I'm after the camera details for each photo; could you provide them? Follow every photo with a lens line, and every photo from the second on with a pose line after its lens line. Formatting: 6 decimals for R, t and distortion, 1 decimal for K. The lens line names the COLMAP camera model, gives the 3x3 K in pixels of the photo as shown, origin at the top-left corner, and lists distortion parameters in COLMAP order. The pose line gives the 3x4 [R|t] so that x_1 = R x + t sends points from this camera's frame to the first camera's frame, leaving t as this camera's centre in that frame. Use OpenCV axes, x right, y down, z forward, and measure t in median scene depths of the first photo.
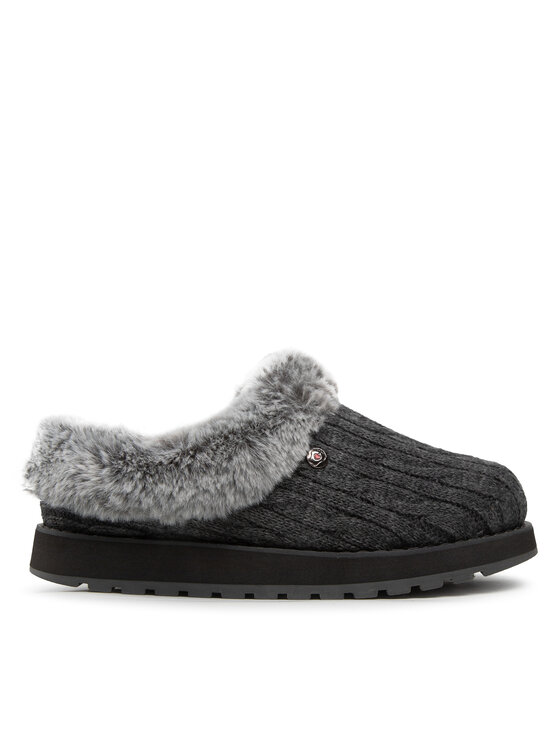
lens RADIAL K [[1124.7, 0, 280.4], [0, 1124.7, 373.6], [0, 0, 1]] dist [-0.219631, 0.000000]
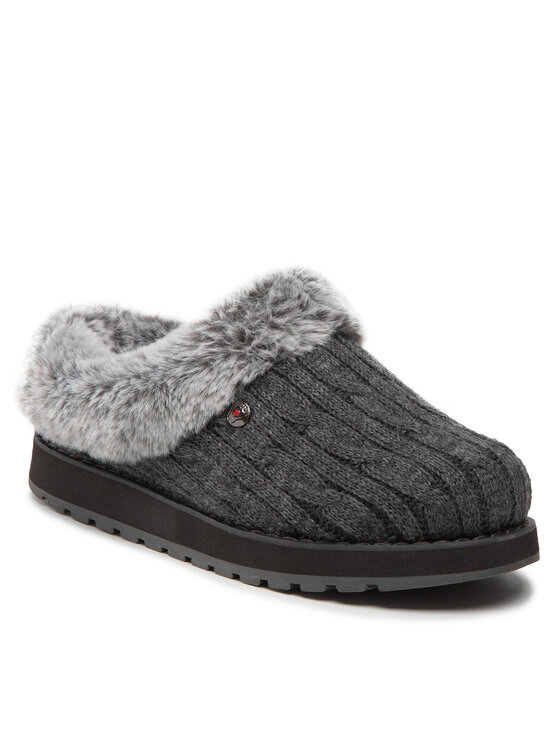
lens RADIAL K [[2211.8, 0, 279.8], [0, 2211.8, 372.6], [0, 0, 1]] dist [-0.159933, 0.000000]
pose [[0.811566, 0.170009, -0.558979, 1.033150], [-0.023571, 0.965477, 0.259419, -0.410014], [0.583785, -0.197360, 0.787556, -0.329102]]
